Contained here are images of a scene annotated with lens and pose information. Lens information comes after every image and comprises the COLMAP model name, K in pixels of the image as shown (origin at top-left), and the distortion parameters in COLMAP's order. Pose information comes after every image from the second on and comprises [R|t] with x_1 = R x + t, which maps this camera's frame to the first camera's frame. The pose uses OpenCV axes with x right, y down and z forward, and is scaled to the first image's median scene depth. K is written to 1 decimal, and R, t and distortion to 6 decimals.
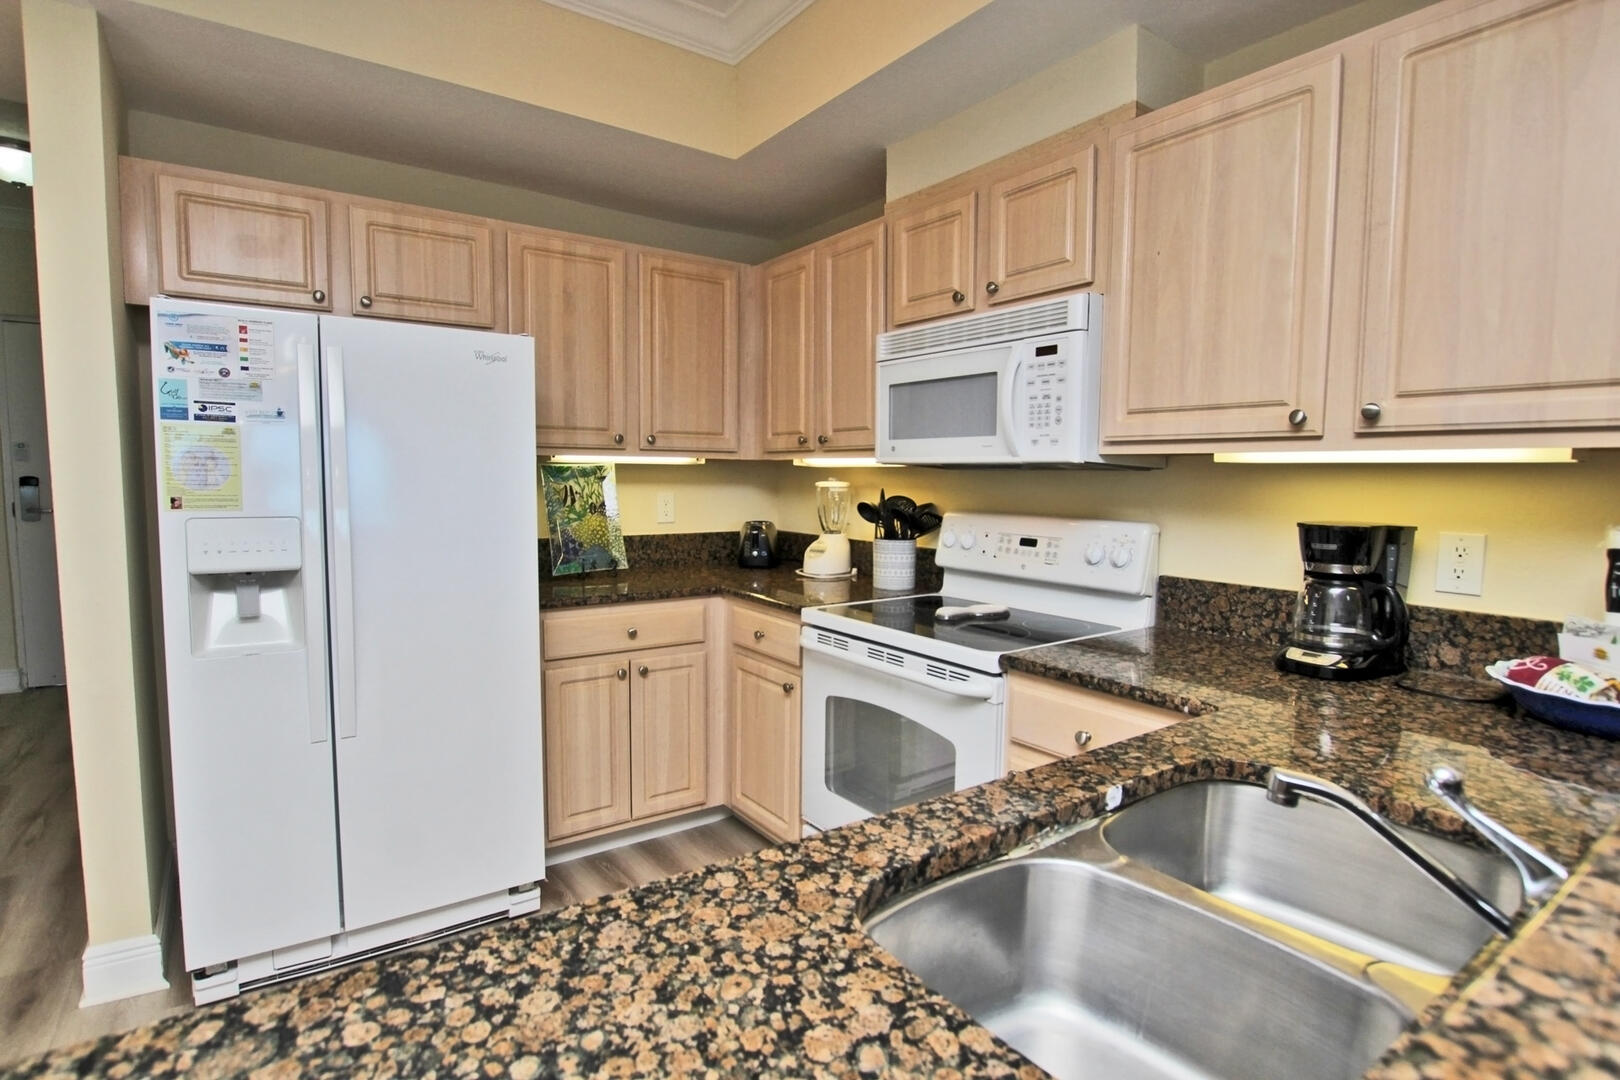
lens RADIAL K [[807.1, 0, 810.0], [0, 807.1, 540.0], [0, 0, 1]] dist [-0.032480, 0.001129]
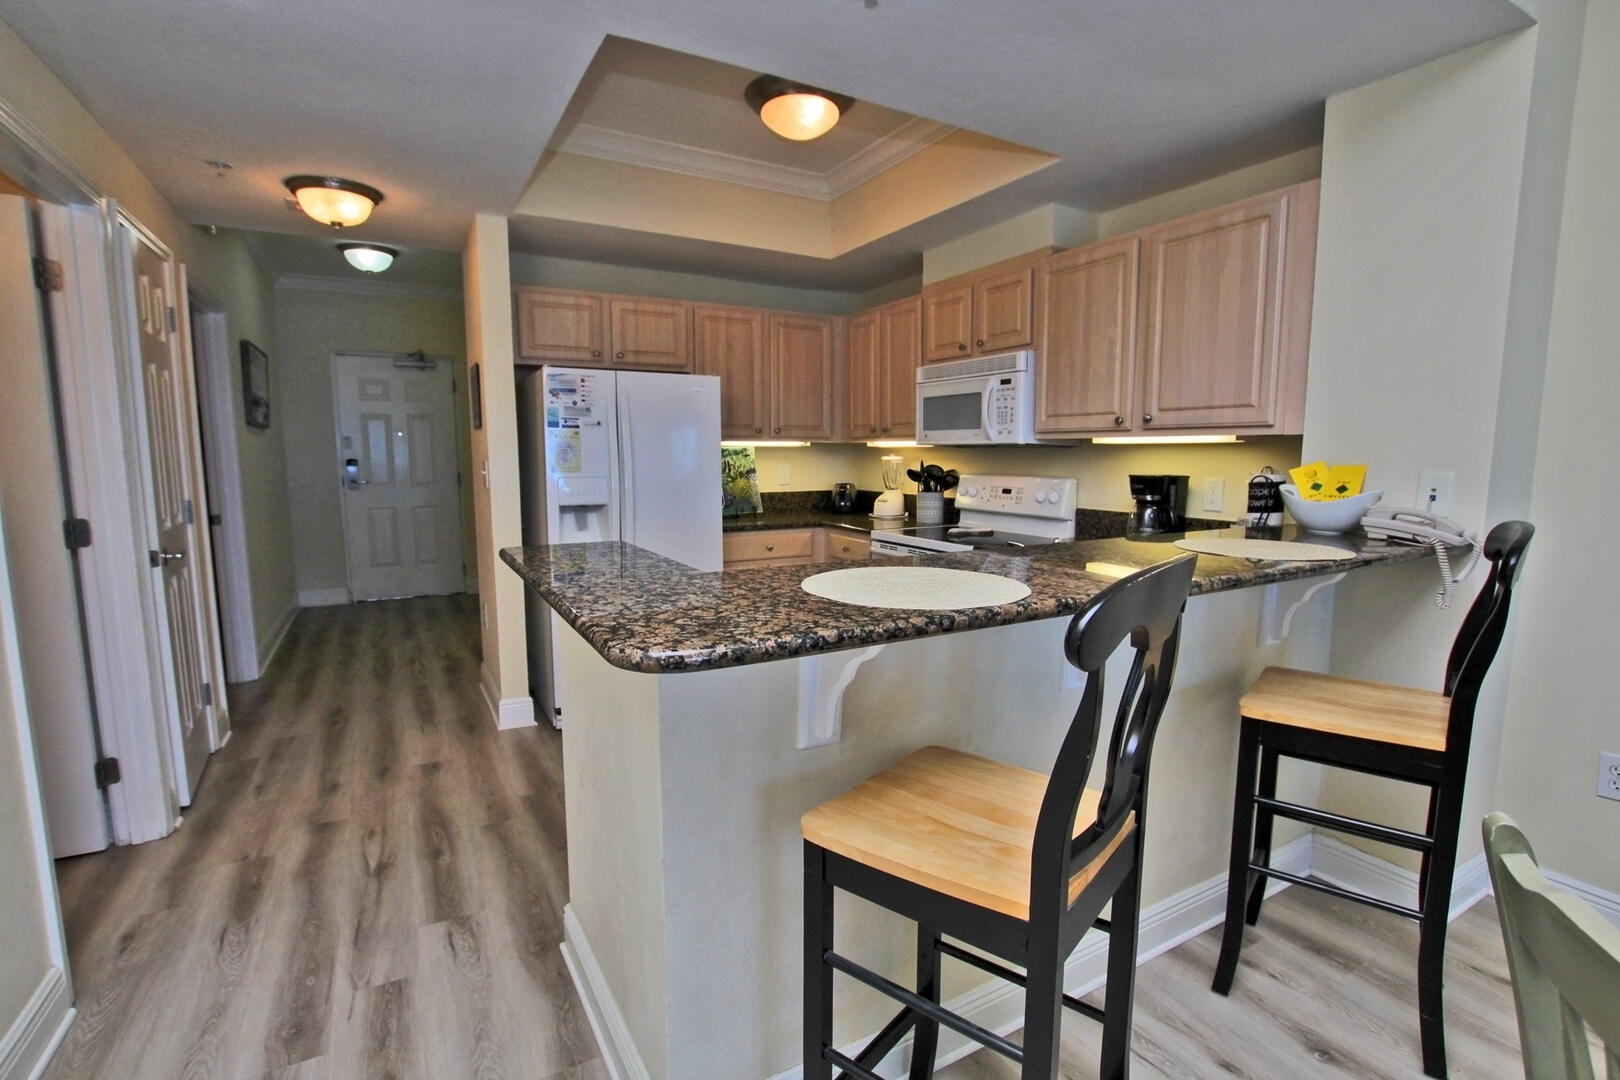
lens RADIAL K [[753.0, 0, 810.3], [0, 753.0, 544.5], [0, 0, 1]] dist [-0.032489, 0.004723]
pose [[0.994784, 0.001280, -0.101993, 0.023716], [0.002827, 0.999191, 0.040114, 0.048312], [0.101962, -0.040193, 0.993976, -0.584254]]
